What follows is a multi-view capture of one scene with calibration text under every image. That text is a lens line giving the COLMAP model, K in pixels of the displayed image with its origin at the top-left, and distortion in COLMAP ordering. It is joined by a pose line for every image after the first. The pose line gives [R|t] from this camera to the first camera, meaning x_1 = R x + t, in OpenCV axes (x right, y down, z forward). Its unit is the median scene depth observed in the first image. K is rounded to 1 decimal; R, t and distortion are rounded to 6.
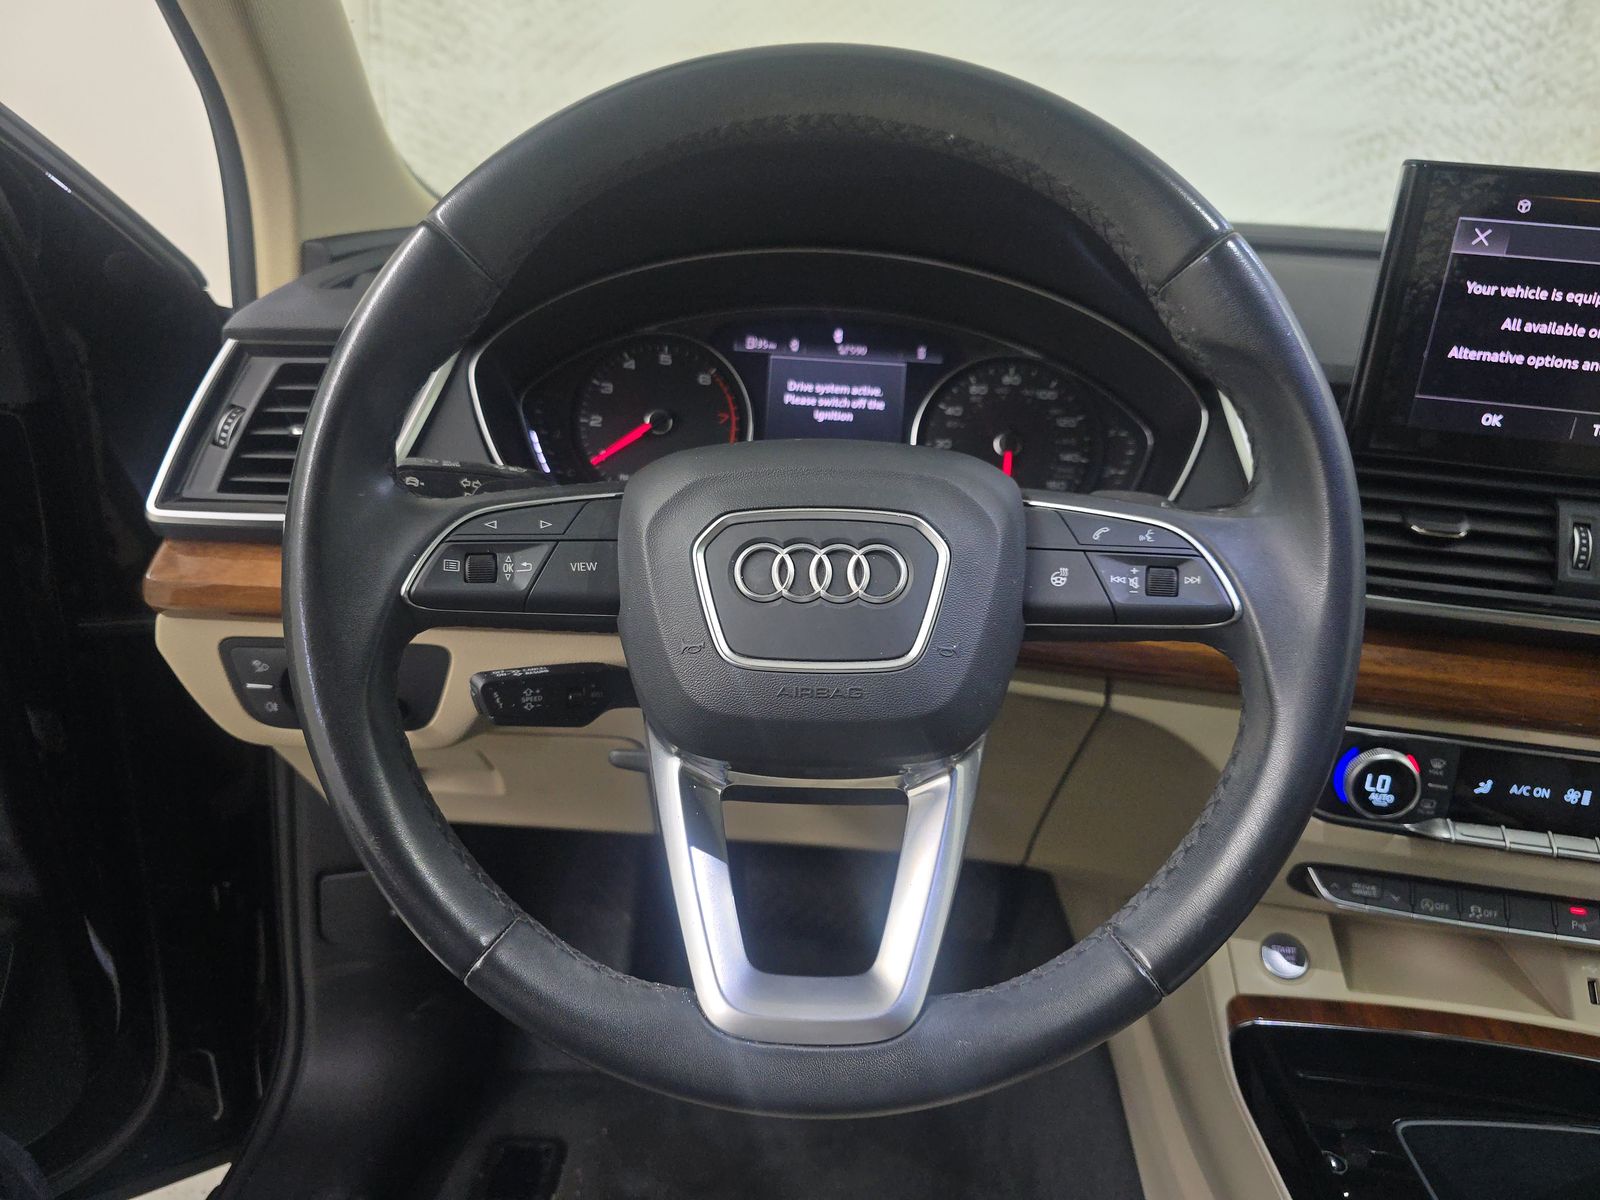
lens RADIAL K [[1062.4, 0, 804.2], [0, 1062.4, 600.4], [0, 0, 1]] dist [0.032464, -0.026671]
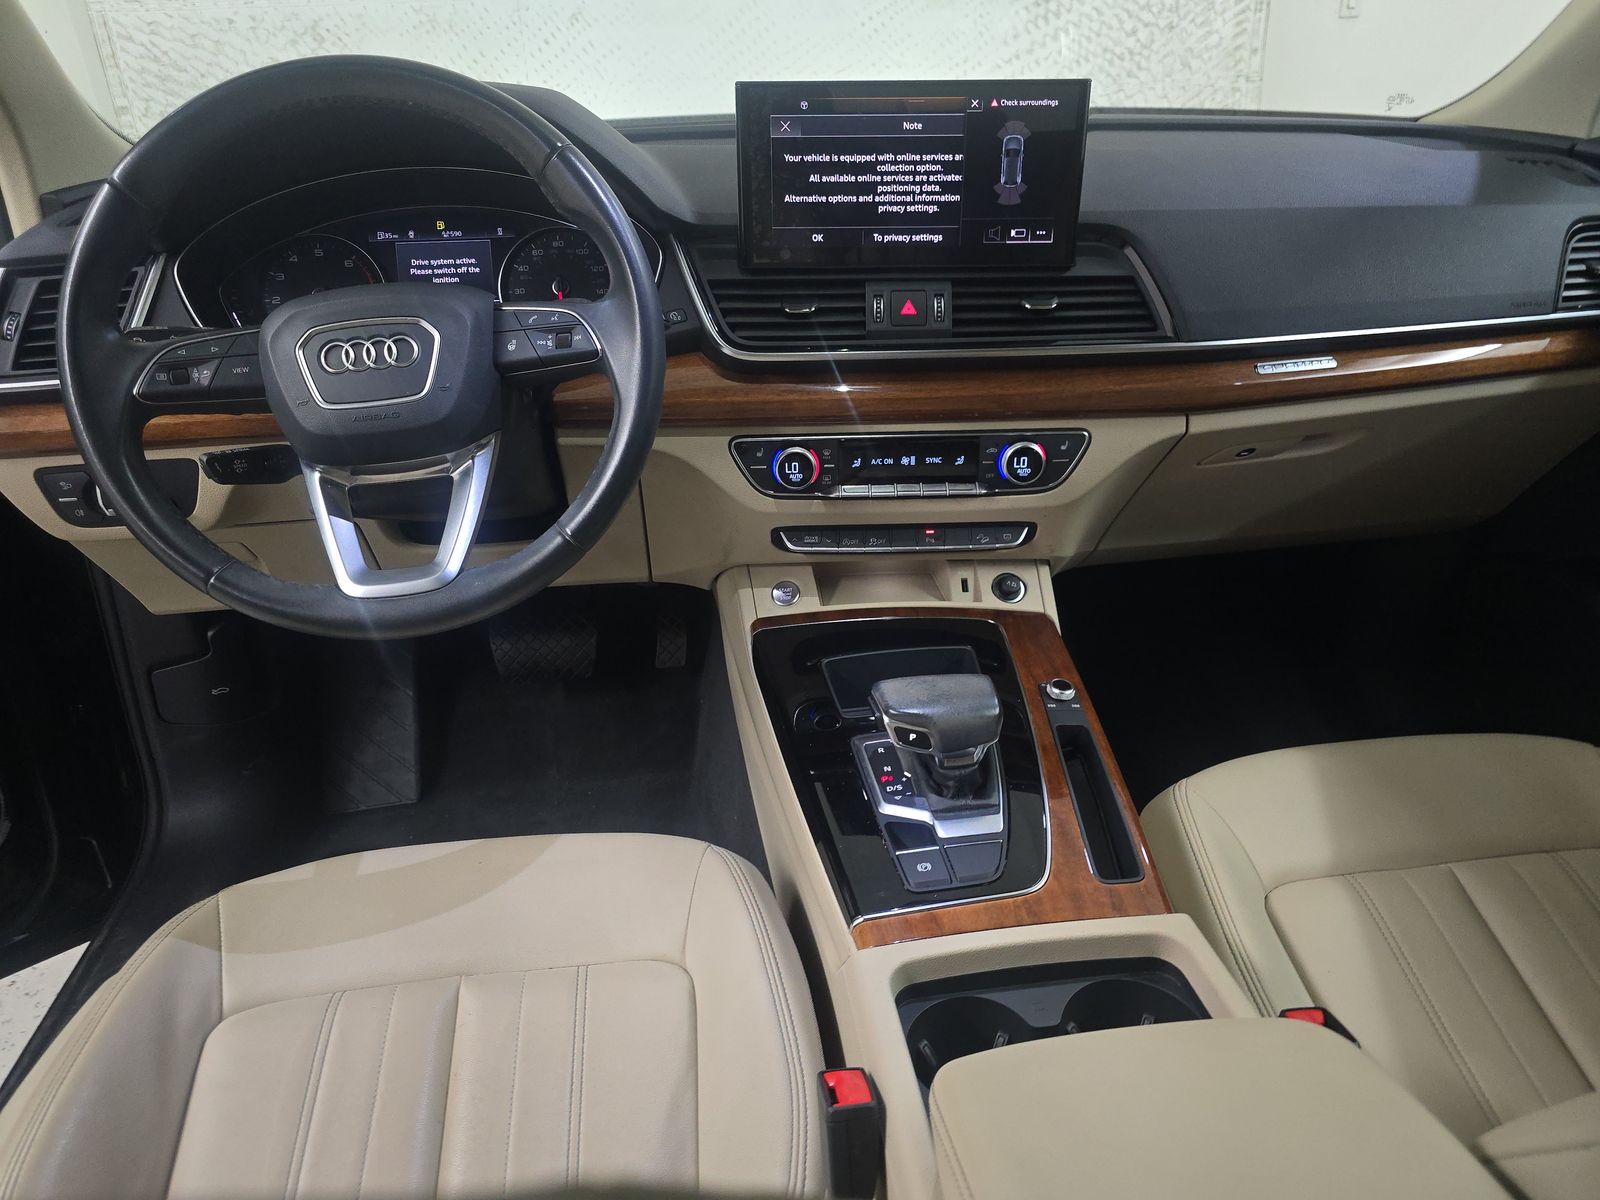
lens RADIAL K [[1062.4, 0, 797.6], [0, 1062.4, 606.2], [0, 0, 1]] dist [0.032464, -0.026671]
pose [[0.983882, -0.140921, 0.110082, 0.338110], [0.129333, 0.985902, 0.106161, 0.214027], [-0.123491, -0.090213, 0.988237, -0.681287]]
